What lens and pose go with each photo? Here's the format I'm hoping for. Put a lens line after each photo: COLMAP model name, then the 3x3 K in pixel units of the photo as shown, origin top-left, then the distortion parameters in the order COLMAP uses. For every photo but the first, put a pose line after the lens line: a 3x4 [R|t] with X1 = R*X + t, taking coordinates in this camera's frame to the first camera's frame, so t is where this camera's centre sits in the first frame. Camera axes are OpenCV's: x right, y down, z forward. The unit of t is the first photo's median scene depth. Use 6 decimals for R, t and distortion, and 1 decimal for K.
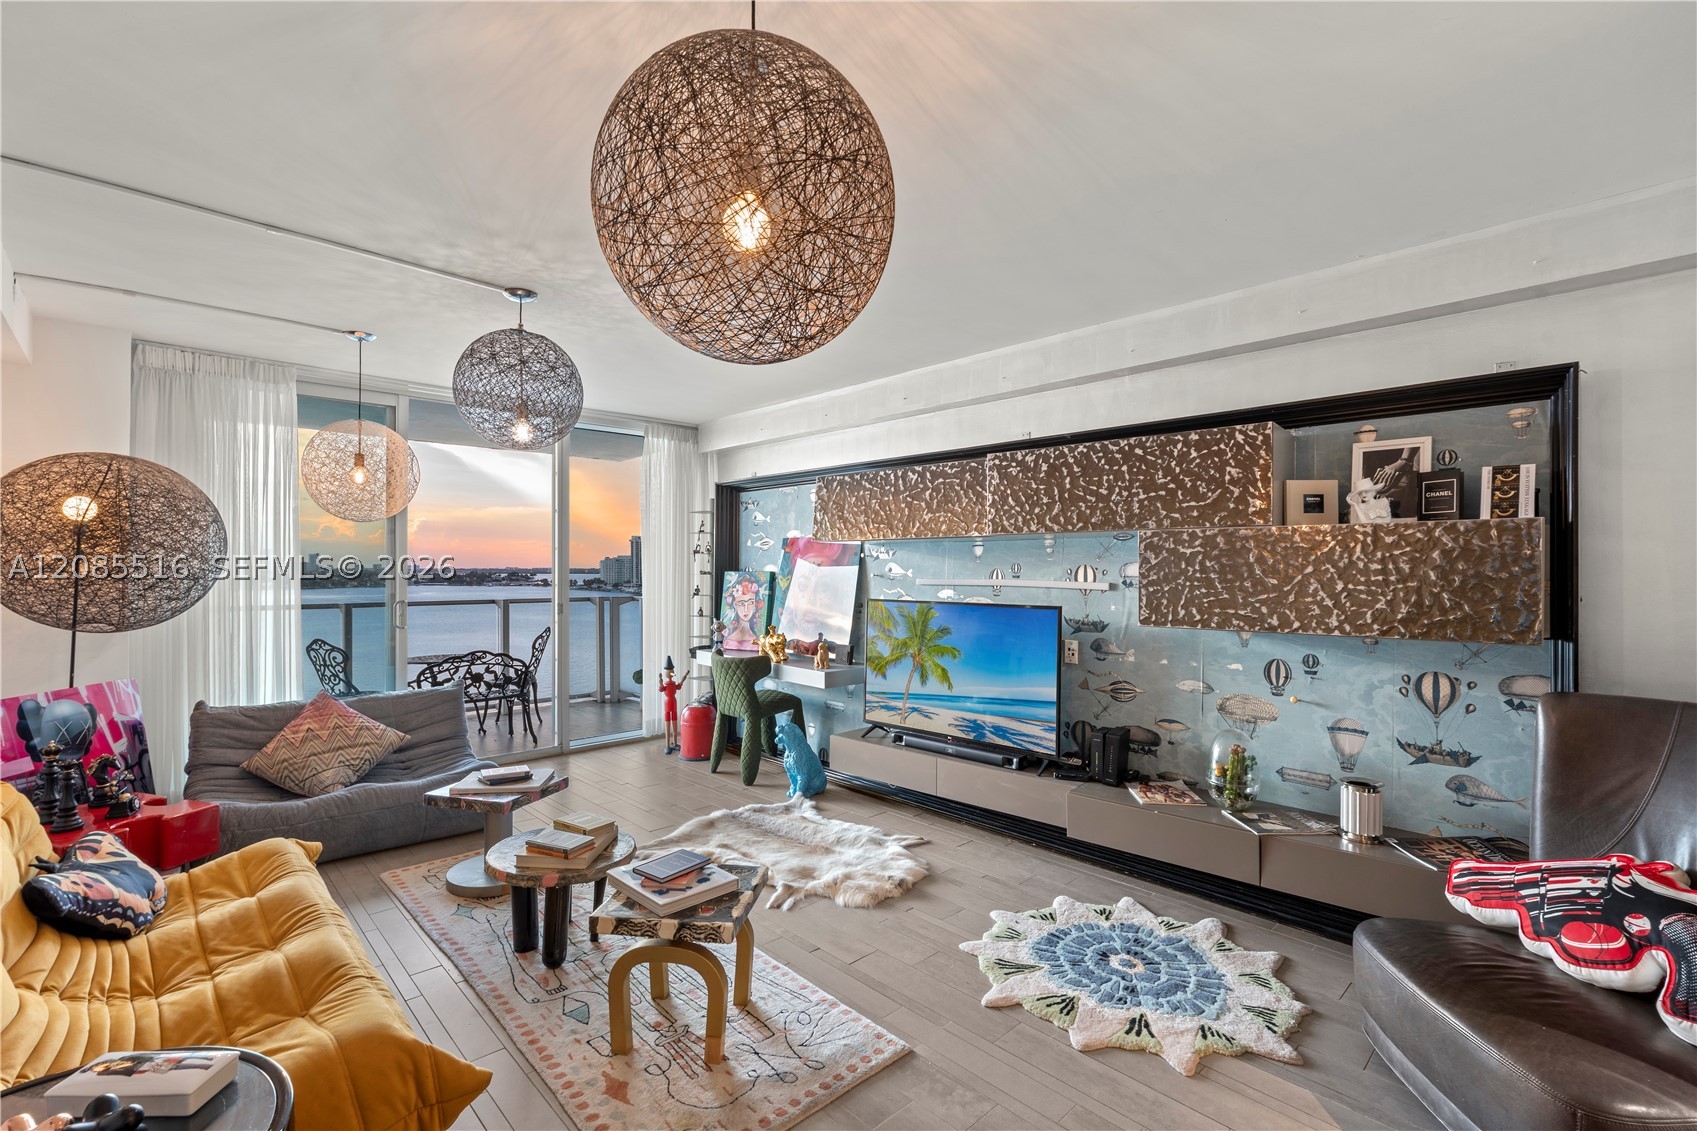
lens RADIAL K [[766.6, 0, 858.7], [0, 766.6, 531.3], [0, 0, 1]] dist [0.001255, 0.000355]
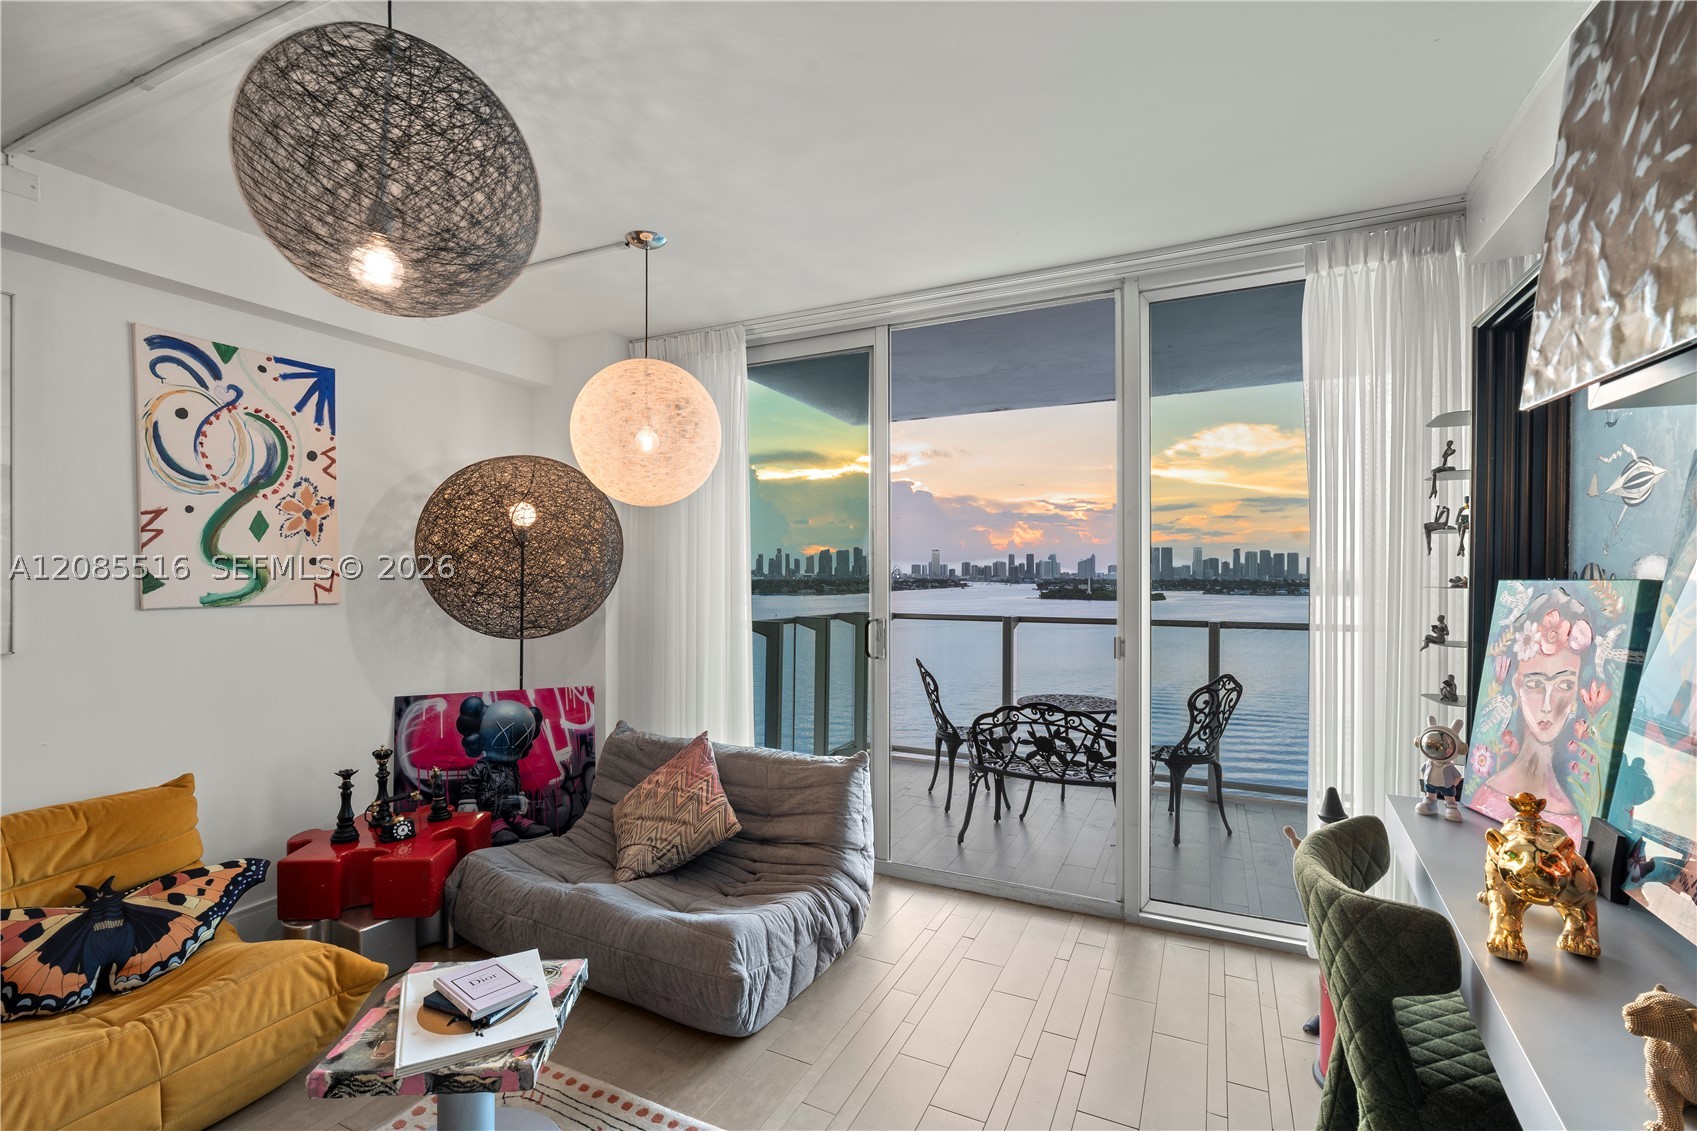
lens RADIAL K [[753.0, 0, 842.5], [0, 753.0, 575.9], [0, 0, 1]] dist [-0.006998, -0.000005]
pose [[0.332234, -0.001605, -0.943195, 0.062254], [0.046746, 0.998798, 0.014766, 0.052953], [0.942038, -0.048996, 0.331910, 1.004653]]
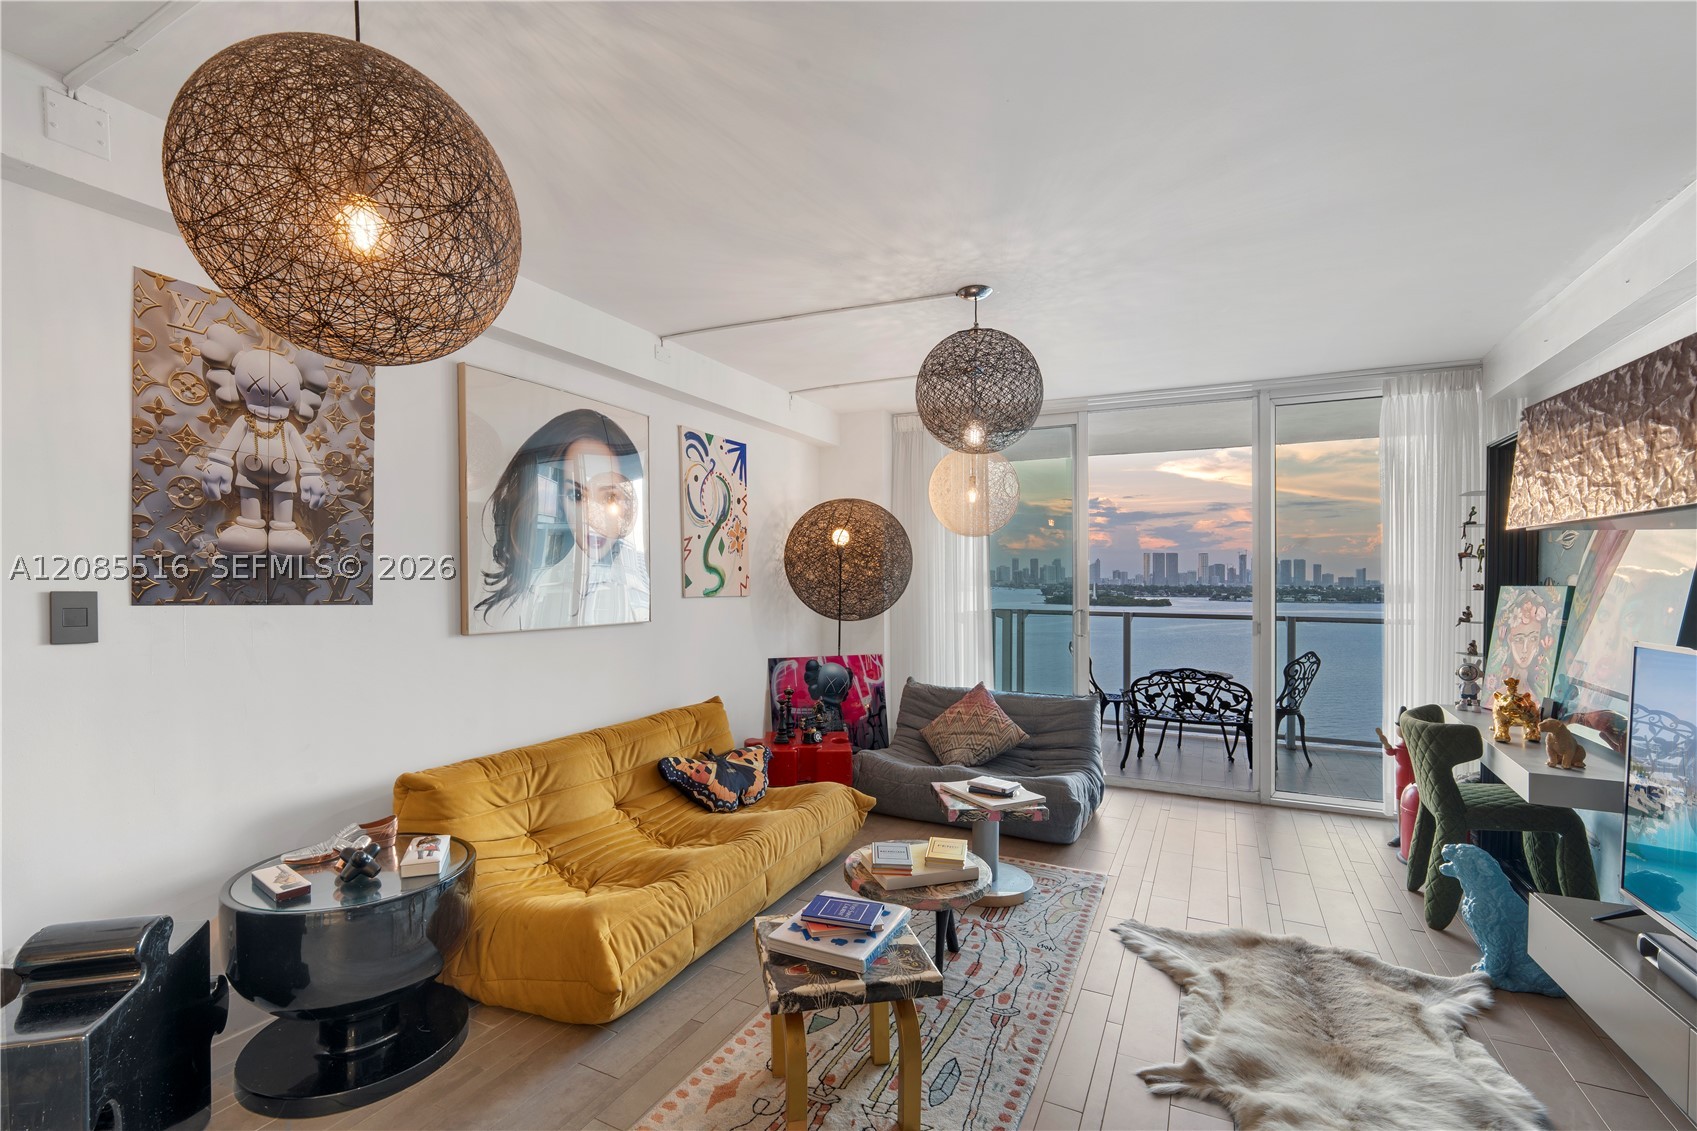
lens RADIAL K [[766.9, 0, 833.7], [0, 766.9, 574.1], [0, 0, 1]] dist [-0.002815, 0.000523]
pose [[0.329297, -0.005498, -0.944210, 0.376442], [0.039270, 0.999198, 0.007877, 0.027713], [0.943410, -0.039673, 0.329248, 0.463061]]
